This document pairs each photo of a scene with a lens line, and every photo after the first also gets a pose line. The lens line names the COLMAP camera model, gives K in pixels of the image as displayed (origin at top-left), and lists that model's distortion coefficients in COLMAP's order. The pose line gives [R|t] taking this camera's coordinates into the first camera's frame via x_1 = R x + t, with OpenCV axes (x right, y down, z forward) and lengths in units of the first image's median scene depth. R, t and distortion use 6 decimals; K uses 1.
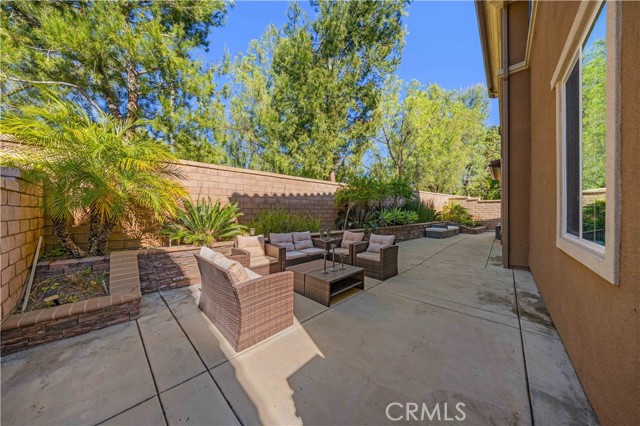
lens RADIAL K [[208.5, 0, 322.3], [0, 208.5, 212.9], [0, 0, 1]] dist [-0.000457, -0.000070]
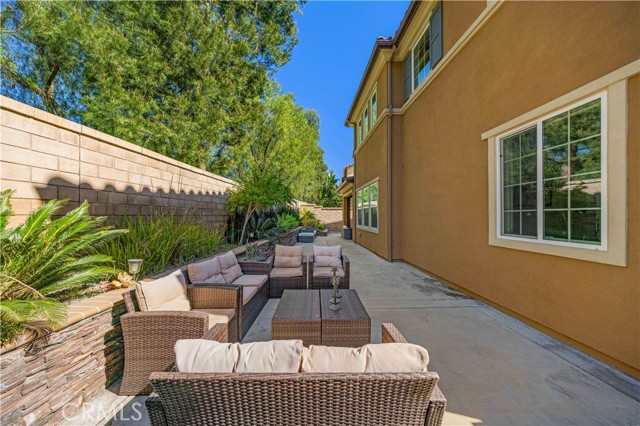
lens RADIAL K [[219.9, 0, 323.6], [0, 219.9, 213.3], [0, 0, 1]] dist [0.000073, -0.000066]
pose [[0.694217, 0.009436, 0.719704, -0.312869], [0.000800, 0.999903, -0.013881, -0.016035], [-0.719765, 0.010213, 0.694142, 0.274757]]
